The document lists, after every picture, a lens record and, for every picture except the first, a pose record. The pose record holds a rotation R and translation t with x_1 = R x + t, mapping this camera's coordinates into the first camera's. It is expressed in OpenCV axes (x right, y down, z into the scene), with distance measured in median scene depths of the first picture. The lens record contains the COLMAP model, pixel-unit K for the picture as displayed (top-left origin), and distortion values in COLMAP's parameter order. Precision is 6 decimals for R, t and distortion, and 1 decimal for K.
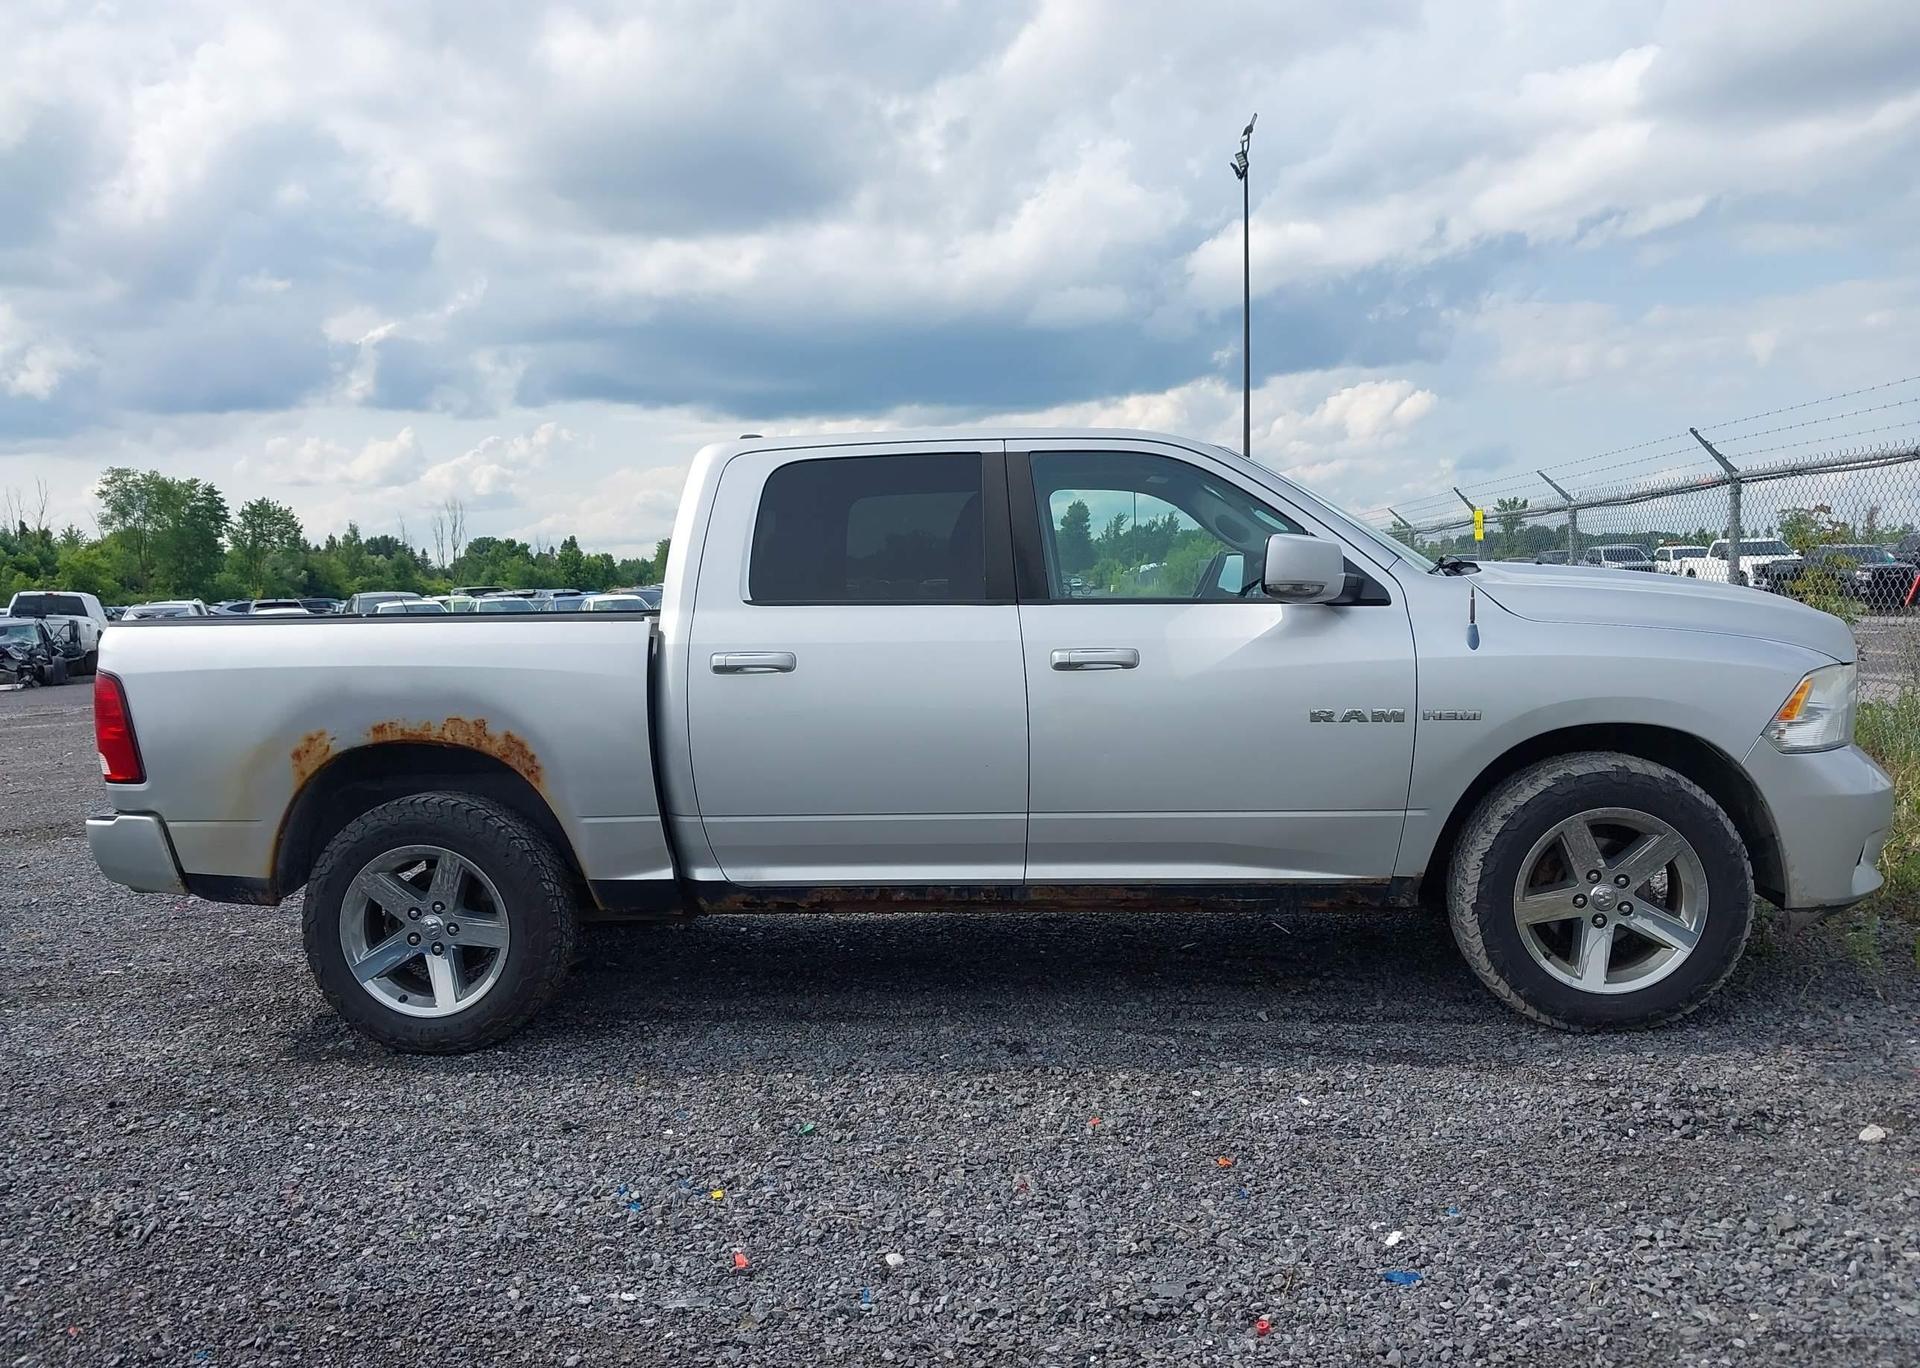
lens RADIAL K [[1518.6, 0, 960.0], [0, 1518.6, 684.0], [0, 0, 1]] dist [0.050625, -0.091382]
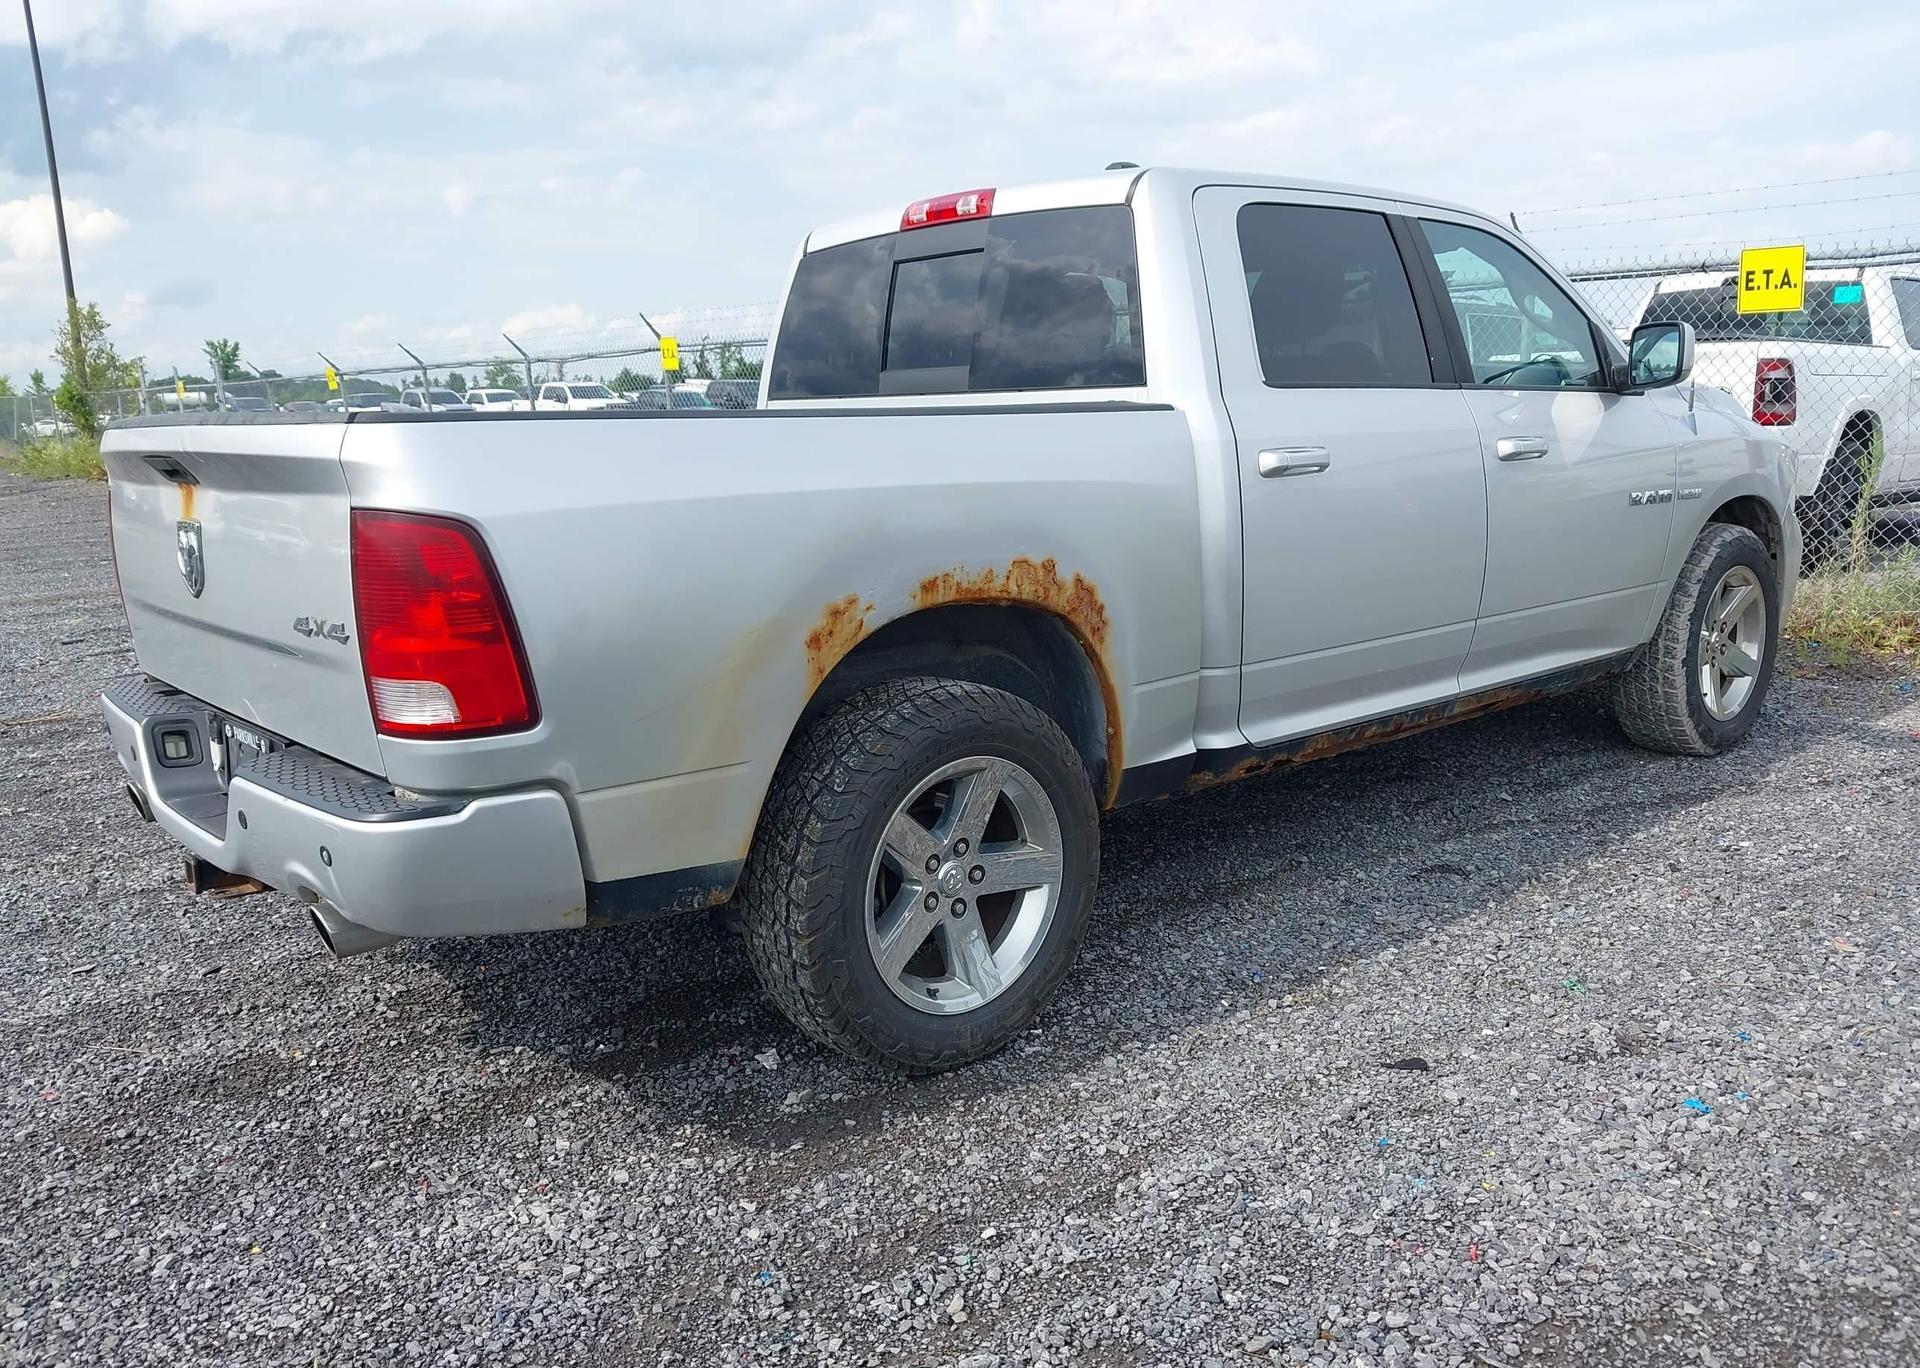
lens RADIAL K [[1575.2, 0, 960.0], [0, 1575.2, 684.0], [0, 0, 1]] dist [0.013418, -0.013010]
pose [[0.692991, -0.121480, 0.710638, -0.841942], [0.057037, 0.991850, 0.113932, -0.004039], [-0.718687, -0.038421, 0.694272, 0.533308]]
